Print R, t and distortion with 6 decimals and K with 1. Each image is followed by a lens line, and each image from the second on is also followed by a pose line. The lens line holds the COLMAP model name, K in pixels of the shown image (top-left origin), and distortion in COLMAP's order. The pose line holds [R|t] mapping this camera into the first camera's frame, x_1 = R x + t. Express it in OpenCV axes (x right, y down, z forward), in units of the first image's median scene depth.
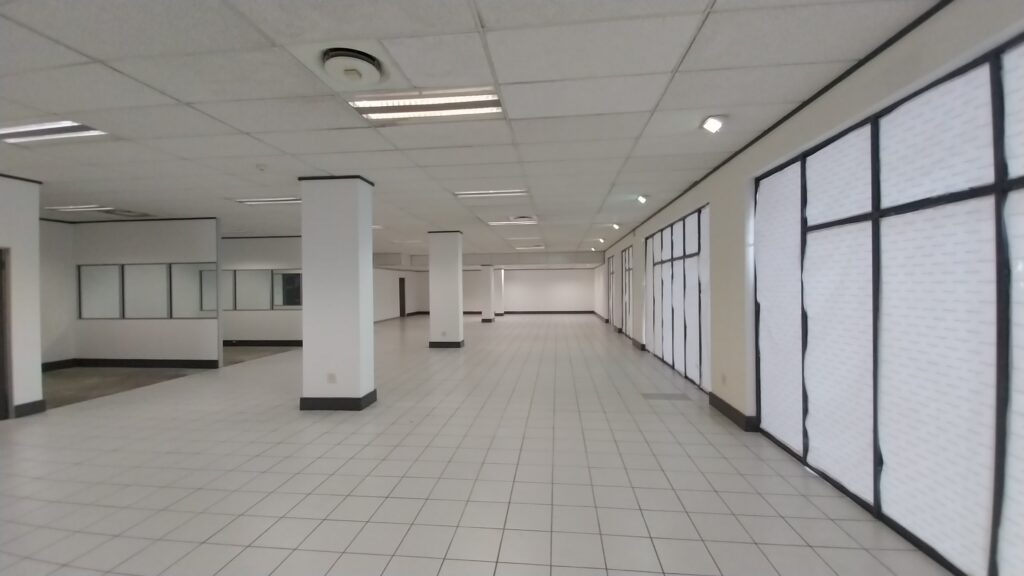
lens RADIAL K [[402.5, 0, 514.6], [0, 402.5, 287.0], [0, 0, 1]] dist [0.017065, -0.012778]
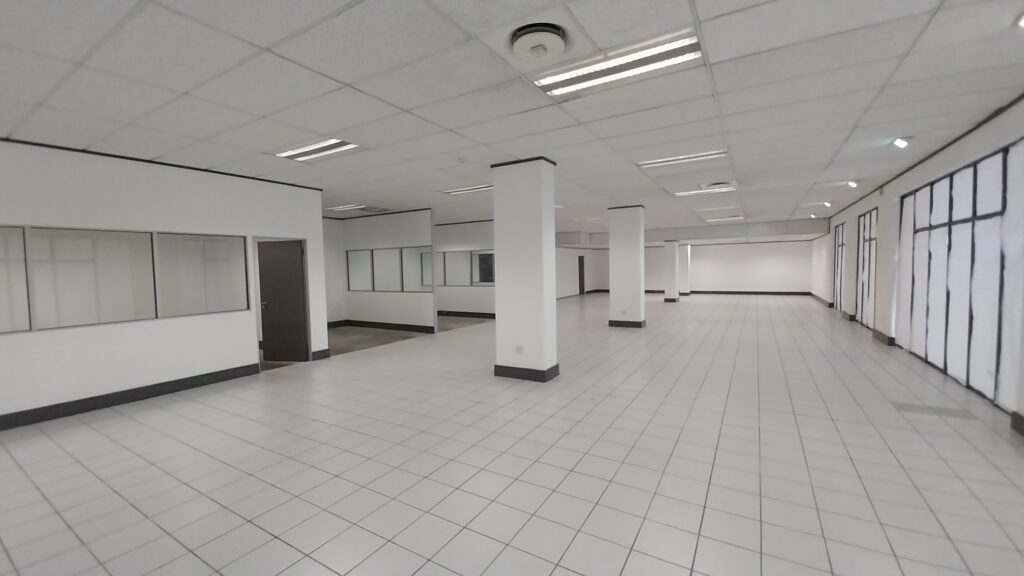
lens RADIAL K [[402.5, 0, 514.6], [0, 402.5, 287.0], [0, 0, 1]] dist [0.017065, -0.012778]
pose [[0.907212, 0.014300, -0.420431, -0.010751], [0.008674, 0.998574, 0.052682, 0.000593], [0.420585, -0.051440, 0.905794, 0.018295]]
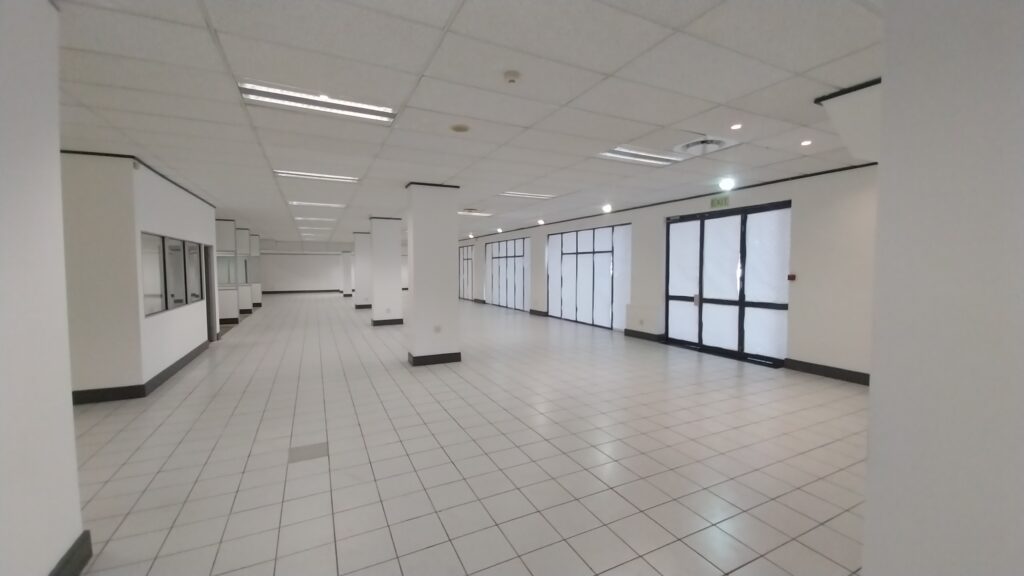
lens RADIAL K [[402.5, 0, 514.6], [0, 402.5, 287.0], [0, 0, 1]] dist [0.017065, -0.012778]
pose [[0.844278, -0.018088, 0.535599, -0.813181], [-0.005278, 0.999101, 0.042060, 0.001747], [-0.535879, -0.038337, 0.843424, -0.938744]]
